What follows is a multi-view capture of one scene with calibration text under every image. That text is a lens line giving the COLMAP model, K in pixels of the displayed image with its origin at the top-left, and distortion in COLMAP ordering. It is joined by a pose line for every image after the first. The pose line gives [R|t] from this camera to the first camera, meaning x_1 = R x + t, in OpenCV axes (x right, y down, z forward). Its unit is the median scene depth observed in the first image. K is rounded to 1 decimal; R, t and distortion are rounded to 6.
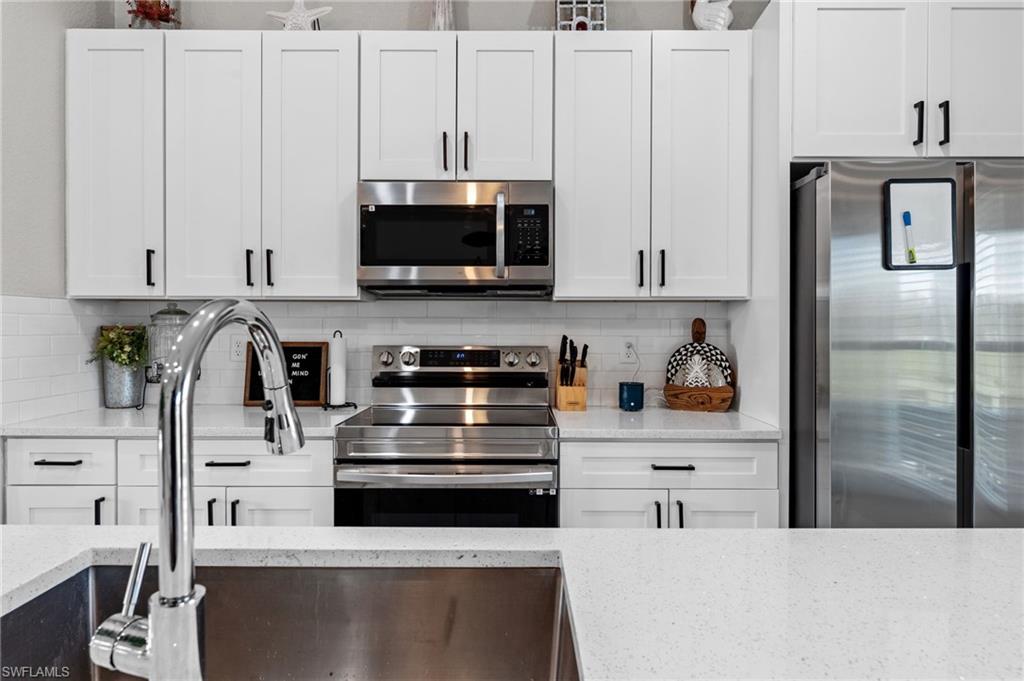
lens RADIAL K [[634.8, 0, 515.4], [0, 634.8, 332.7], [0, 0, 1]] dist [-0.004402, -0.000235]
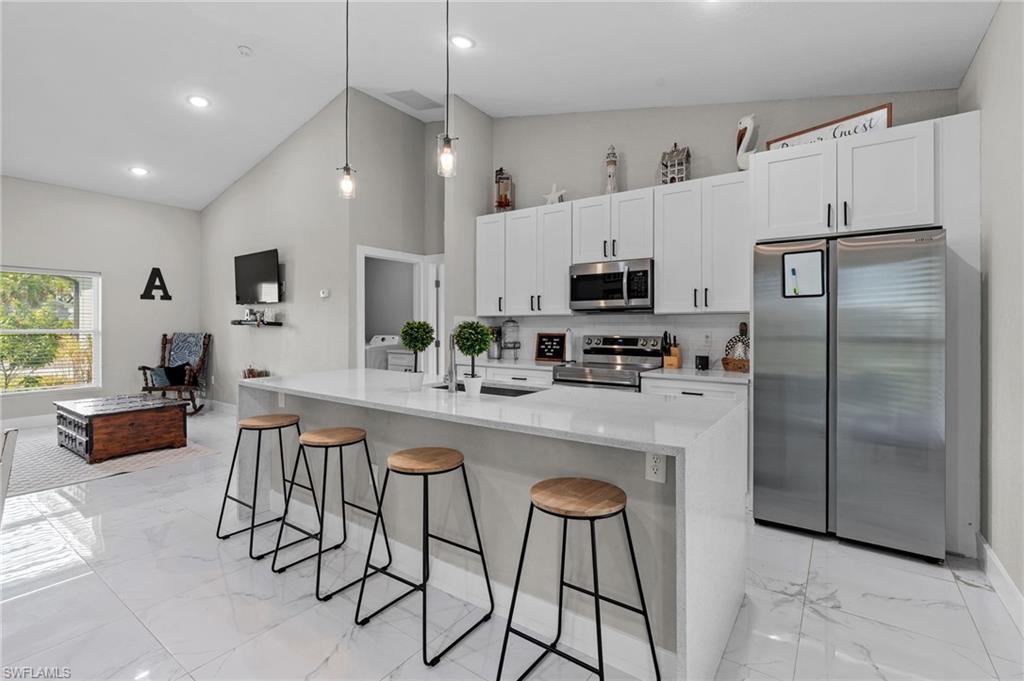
lens RADIAL K [[463.5, 0, 519.7], [0, 463.5, 328.4], [0, 0, 1]] dist [-0.017834, 0.009248]
pose [[0.821830, 0.001327, -0.569732, 0.555369], [-0.005635, 0.999967, -0.005799, 0.006805], [0.569705, 0.007976, 0.821810, -0.502205]]
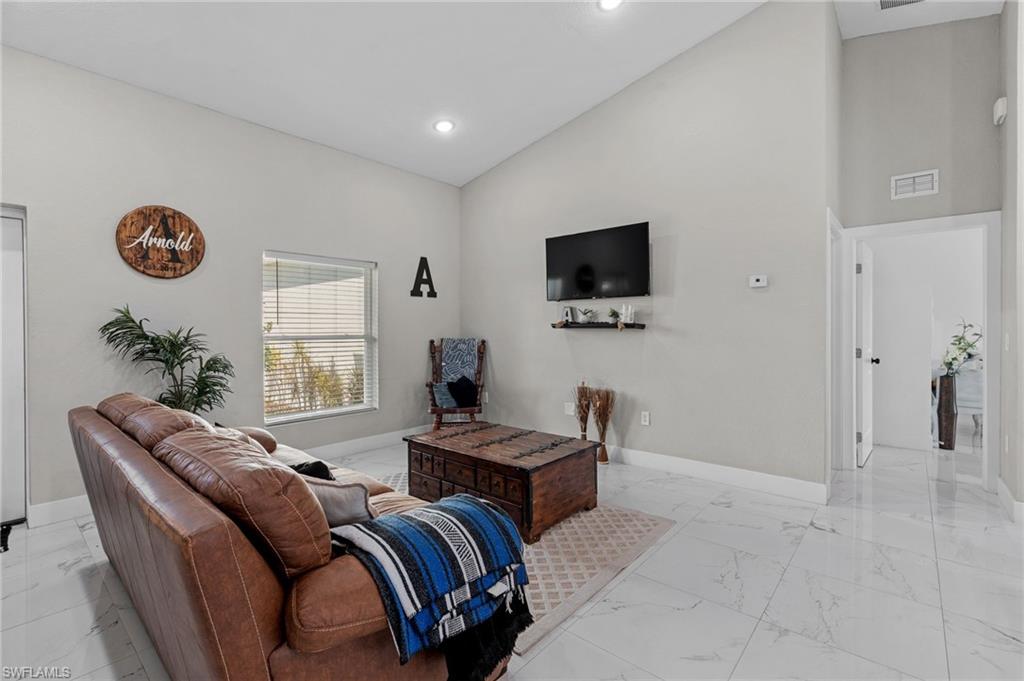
lens RADIAL K [[460.4, 0, 515.8], [0, 460.4, 332.3], [0, 0, 1]] dist [-0.009057, 0.000367]
pose [[0.761257, -0.000579, -0.648450, -0.959438], [-0.002096, 0.999992, -0.003354, 0.006229], [0.648447, 0.003912, 0.761250, -0.848171]]
